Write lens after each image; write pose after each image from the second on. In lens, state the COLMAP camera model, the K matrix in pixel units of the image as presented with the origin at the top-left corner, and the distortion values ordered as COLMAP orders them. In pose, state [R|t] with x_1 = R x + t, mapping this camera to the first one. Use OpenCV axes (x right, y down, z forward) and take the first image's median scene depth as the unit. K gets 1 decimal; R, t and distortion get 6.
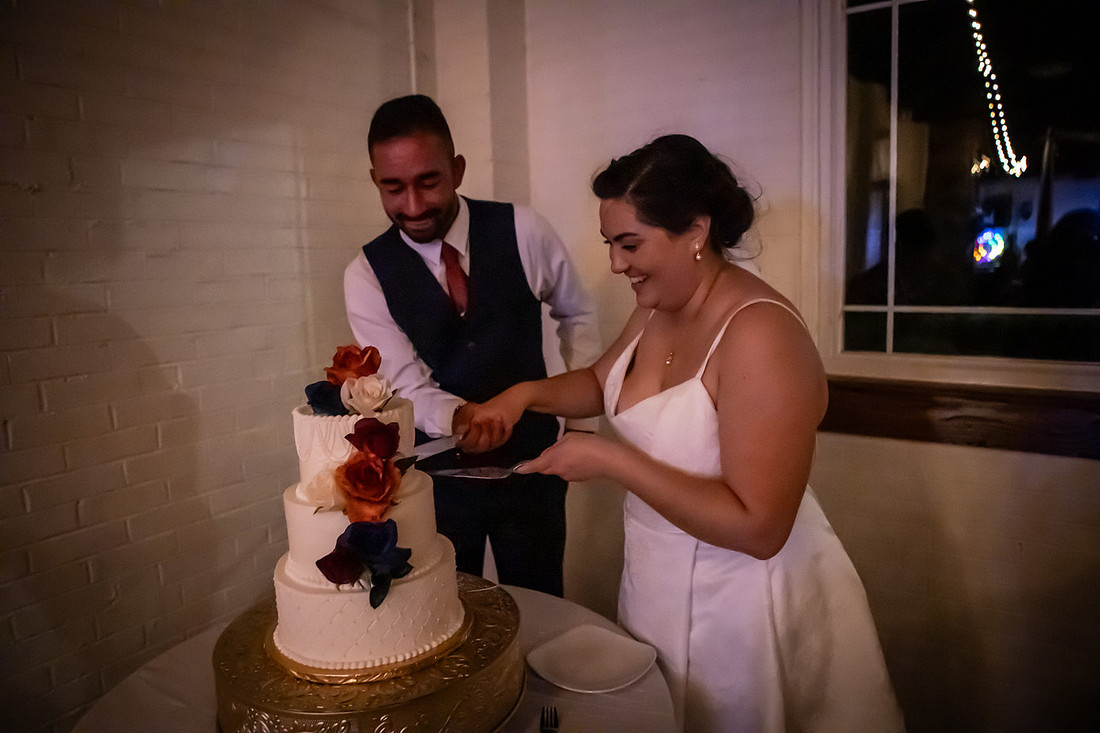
lens RADIAL K [[762.0, 0, 550.3], [0, 762.0, 373.0], [0, 0, 1]] dist [-0.125120, 0.114655]
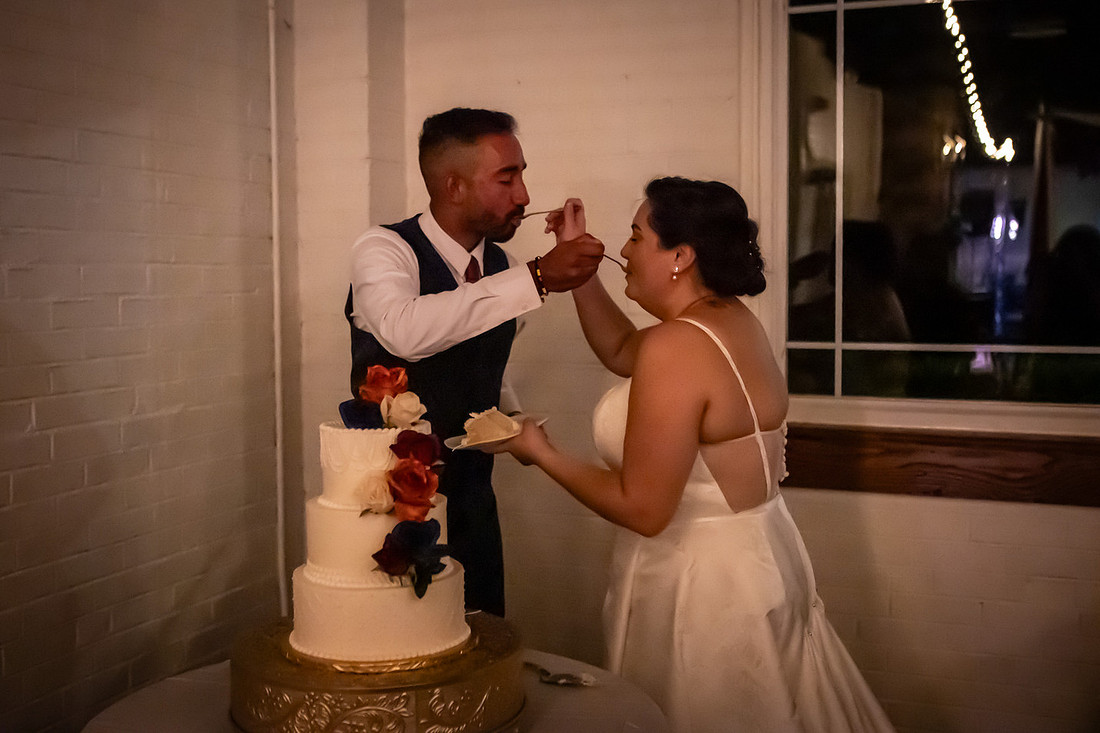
lens RADIAL K [[1300.6, 0, 550.0], [0, 1300.6, 366.5], [0, 0, 1]] dist [-0.024088, -0.020563]
pose [[0.977522, 0.008402, 0.210666, -0.250333], [0.007317, 0.997252, -0.073727, 0.061713], [-0.210707, 0.073611, 0.974774, -0.528336]]
